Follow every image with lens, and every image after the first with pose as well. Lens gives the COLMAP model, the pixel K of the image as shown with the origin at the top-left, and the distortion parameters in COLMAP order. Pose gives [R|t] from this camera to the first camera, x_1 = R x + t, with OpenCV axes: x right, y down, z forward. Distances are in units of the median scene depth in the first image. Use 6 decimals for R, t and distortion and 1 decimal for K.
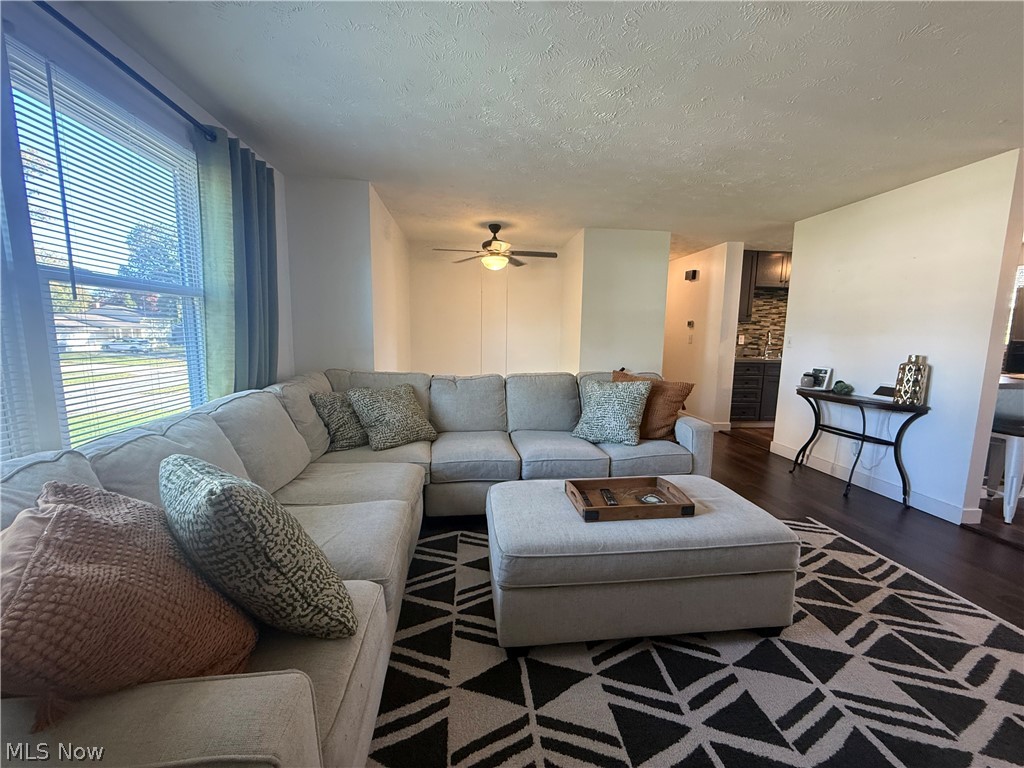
lens RADIAL K [[408.2, 0, 510.7], [0, 408.2, 381.9], [0, 0, 1]] dist [-0.004573, 0.000212]
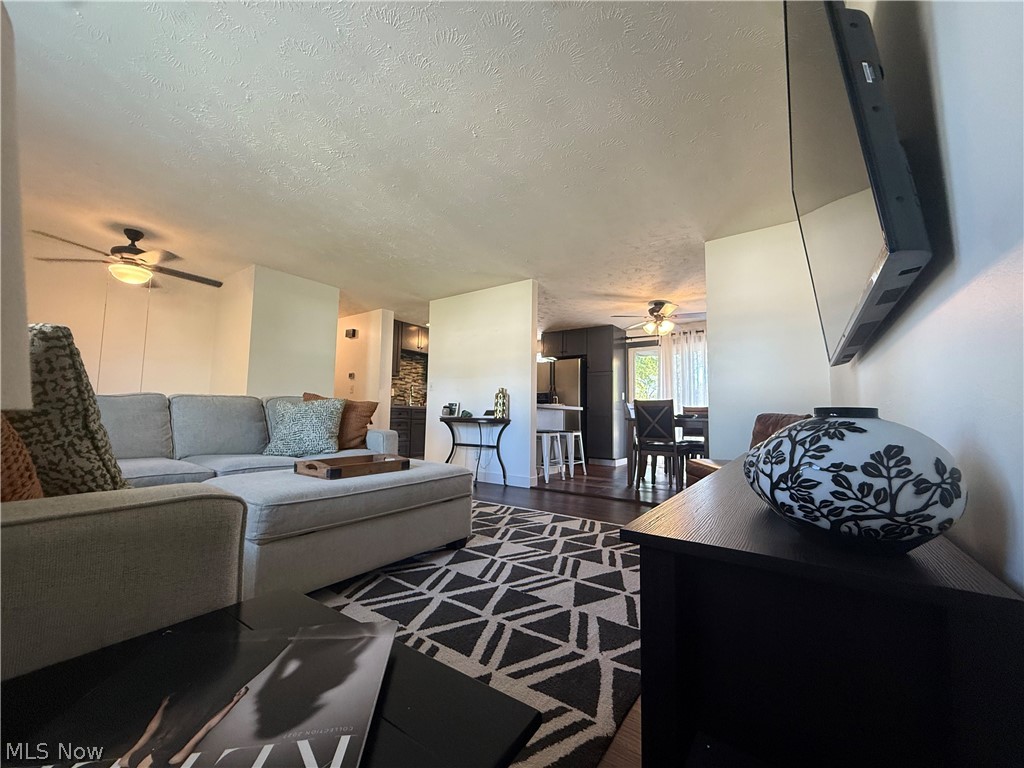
lens RADIAL K [[408.2, 0, 515.7], [0, 408.2, 384.3], [0, 0, 1]] dist [-0.004573, 0.000212]
pose [[0.655538, 0.054781, 0.753172, -0.198827], [0.091214, 0.984319, -0.150982, 0.172729], [-0.749633, 0.167674, 0.640262, -0.088737]]
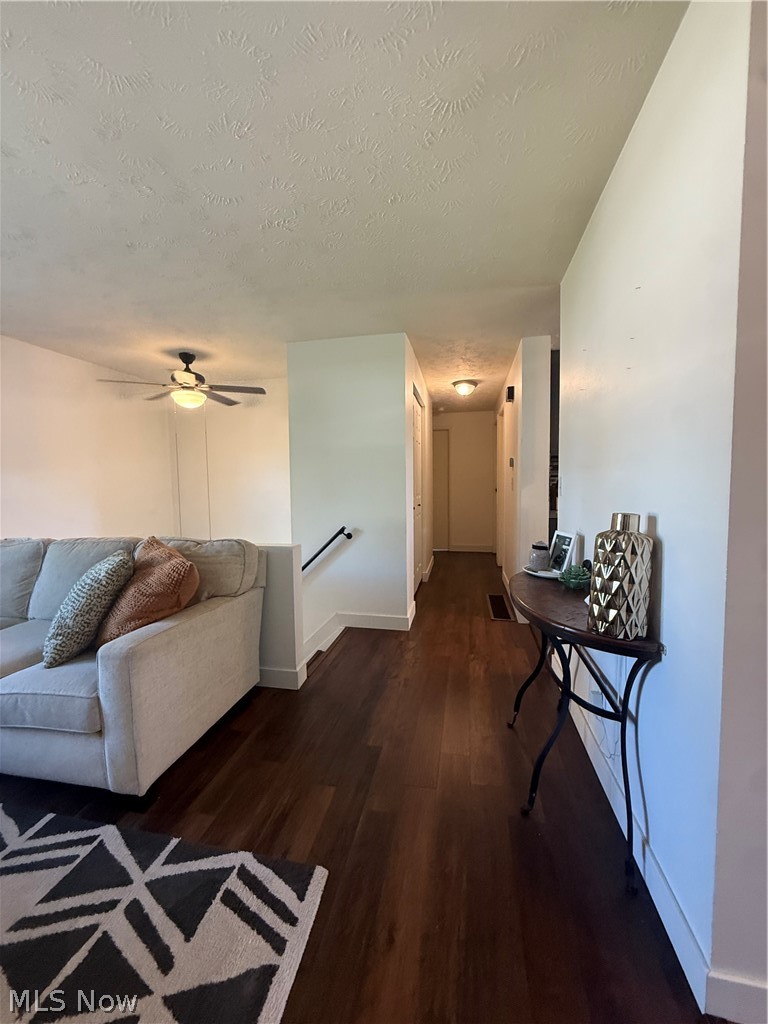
lens RADIAL K [[408.2, 0, 384.3], [0, 408.2, 510.0], [0, 0, 1]] dist [-0.004573, 0.000212]
pose [[0.952212, -0.010620, -0.305253, 0.898105], [-0.007790, 0.998226, -0.059029, -0.042857], [0.305338, 0.058586, 0.950440, 0.538875]]
